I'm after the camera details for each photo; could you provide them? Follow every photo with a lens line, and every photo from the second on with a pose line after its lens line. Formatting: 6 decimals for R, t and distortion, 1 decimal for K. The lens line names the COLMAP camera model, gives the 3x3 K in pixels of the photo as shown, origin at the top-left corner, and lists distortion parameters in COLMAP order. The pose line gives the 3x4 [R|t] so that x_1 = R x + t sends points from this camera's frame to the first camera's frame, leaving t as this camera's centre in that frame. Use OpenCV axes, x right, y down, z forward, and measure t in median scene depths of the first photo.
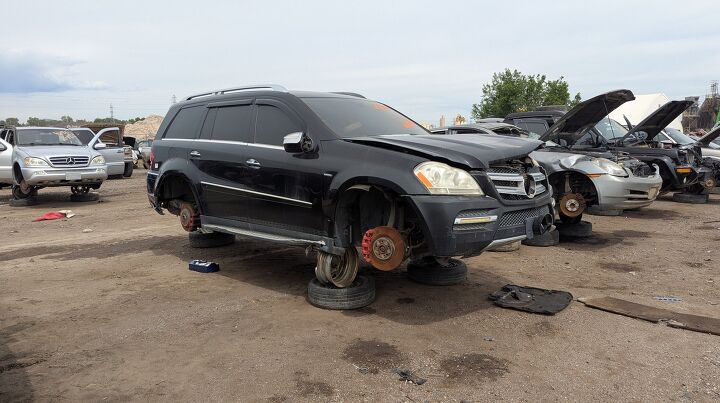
lens RADIAL K [[530.4, 0, 371.5], [0, 530.4, 205.2], [0, 0, 1]] dist [0.082536, -0.083409]
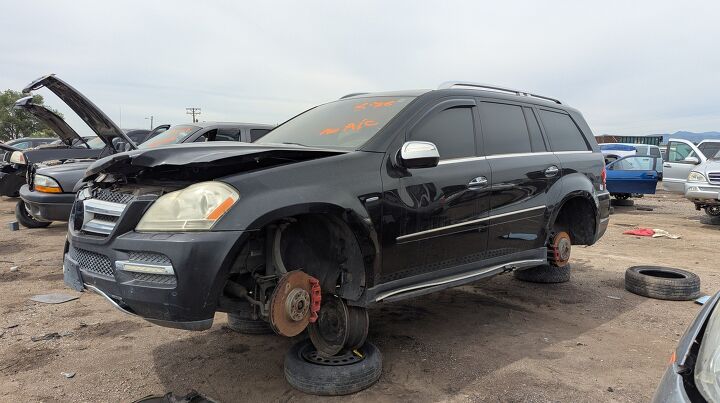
lens RADIAL K [[525.5, 0, 362.6], [0, 525.5, 205.4], [0, 0, 1]] dist [0.072524, -0.076734]
pose [[-0.123704, 0.099951, -0.987273, 0.768591], [-0.124554, 0.985482, 0.115376, -0.141655], [0.984471, 0.137241, -0.109459, 1.164632]]
